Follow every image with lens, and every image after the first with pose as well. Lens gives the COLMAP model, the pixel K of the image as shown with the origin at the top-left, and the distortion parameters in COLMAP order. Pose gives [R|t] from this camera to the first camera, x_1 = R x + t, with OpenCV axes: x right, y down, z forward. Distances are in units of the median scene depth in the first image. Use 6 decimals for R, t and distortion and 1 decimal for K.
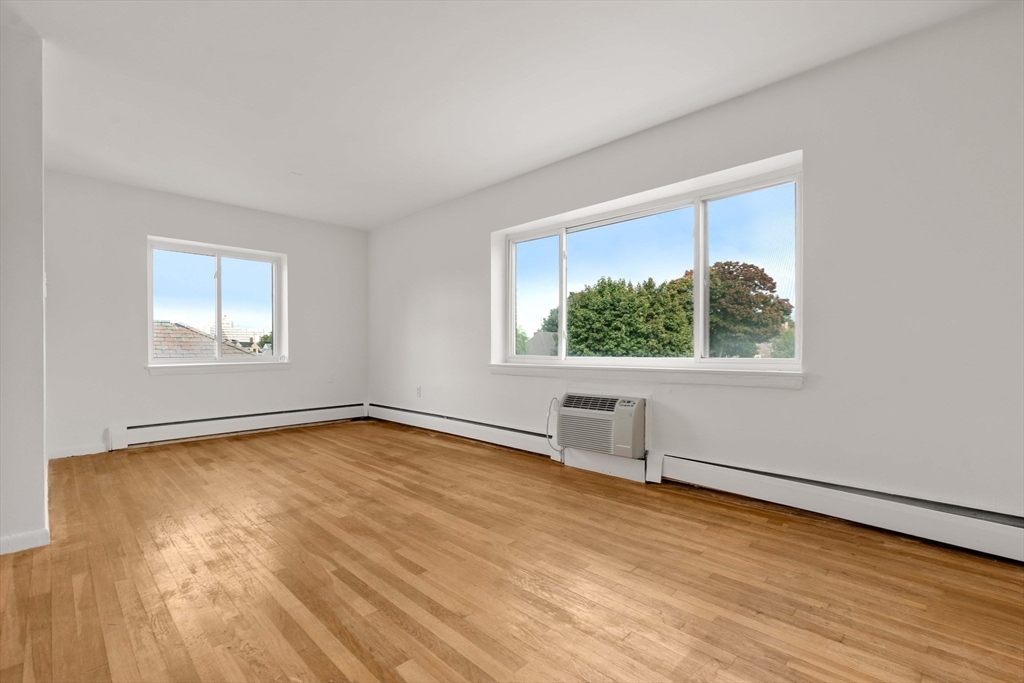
lens RADIAL K [[454.3, 0, 514.4], [0, 454.3, 351.4], [0, 0, 1]] dist [0.001285, 0.000137]
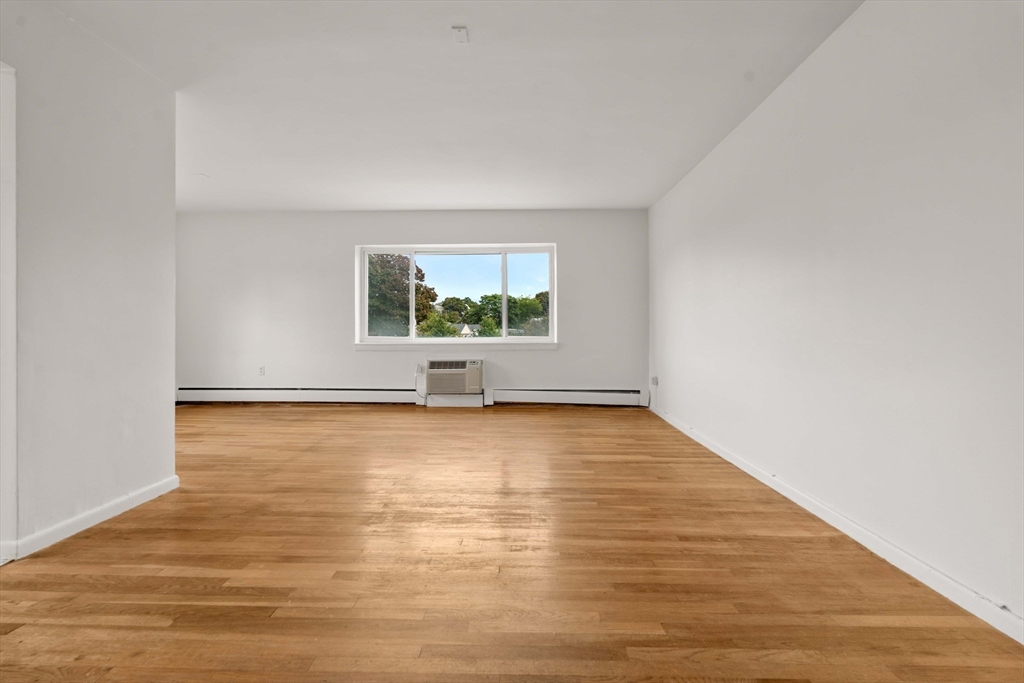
lens RADIAL K [[455.6, 0, 513.4], [0, 455.6, 331.9], [0, 0, 1]] dist [-0.001346, -0.000097]
pose [[0.737368, -0.003962, 0.675480, -0.453860], [0.005281, 0.999986, 0.000101, -0.003161], [-0.675471, 0.003493, 0.737379, -0.222459]]
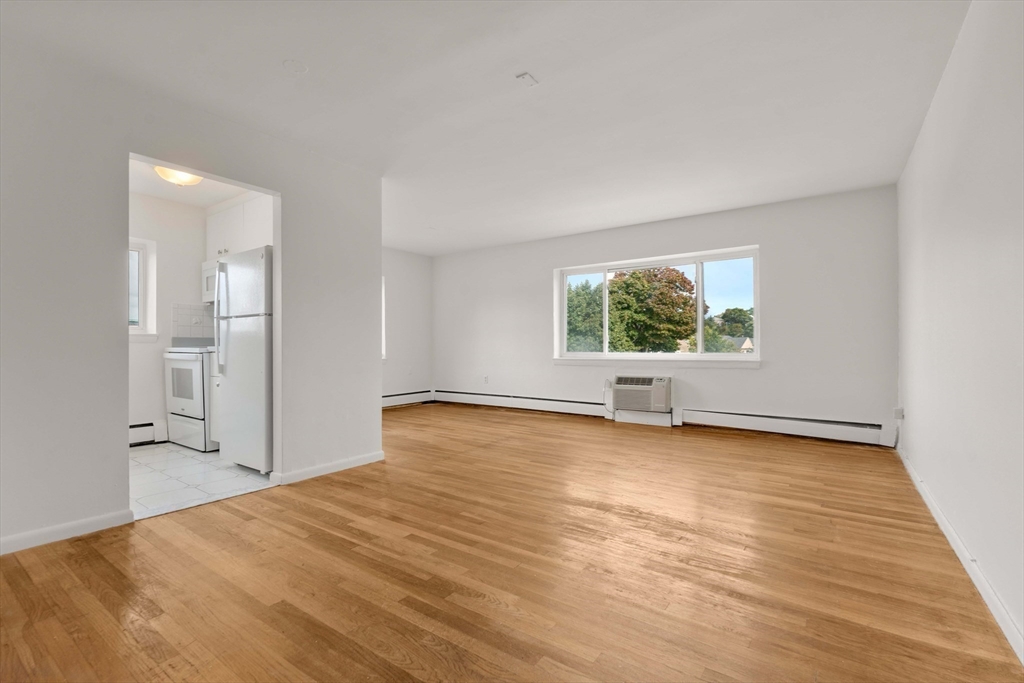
lens RADIAL K [[458.8, 0, 511.6], [0, 458.8, 345.9], [0, 0, 1]] dist [-0.001895, -0.000264]
pose [[0.988463, -0.005012, 0.151378, -0.304019], [0.005809, 0.999972, -0.004819, -0.004704], [-0.151350, 0.005642, 0.988464, -0.329722]]
